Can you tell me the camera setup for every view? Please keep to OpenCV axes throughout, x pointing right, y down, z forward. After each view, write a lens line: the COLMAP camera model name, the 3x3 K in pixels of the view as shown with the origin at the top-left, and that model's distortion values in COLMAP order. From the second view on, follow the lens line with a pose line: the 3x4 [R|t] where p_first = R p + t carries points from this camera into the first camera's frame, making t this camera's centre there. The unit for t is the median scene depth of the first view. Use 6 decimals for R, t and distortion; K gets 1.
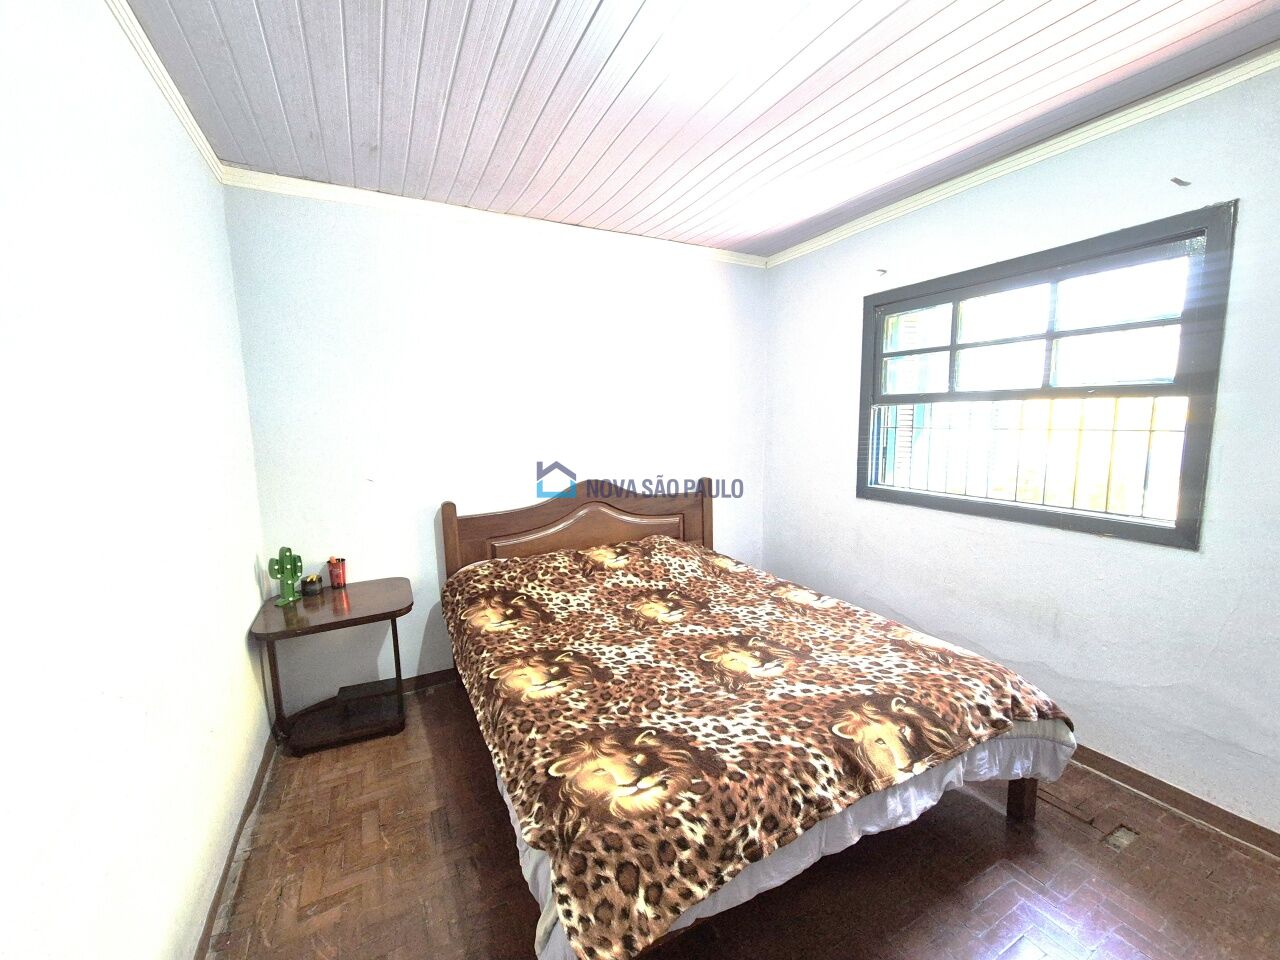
lens RADIAL K [[526.7, 0, 642.1], [0, 526.7, 485.3], [0, 0, 1]] dist [0.011103, -0.001538]
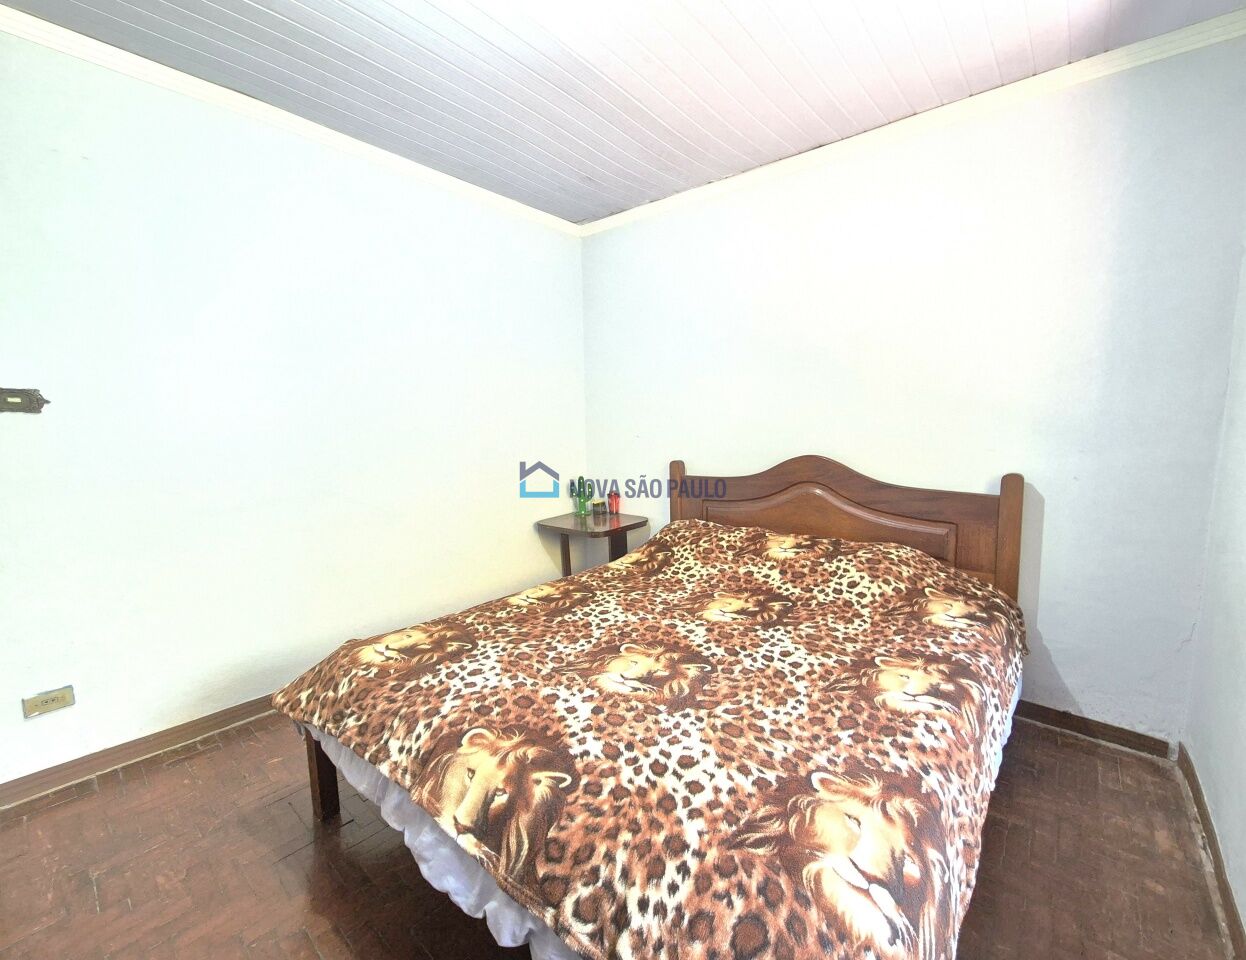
lens RADIAL K [[529.2, 0, 621.0], [0, 529.2, 476.6], [0, 0, 1]] dist [0.018379, -0.000214]
pose [[0.365618, 0.110825, -0.924144, 0.809717], [-0.111898, 0.990918, 0.074562, -0.004439], [0.924014, 0.076149, 0.374699, 0.610676]]
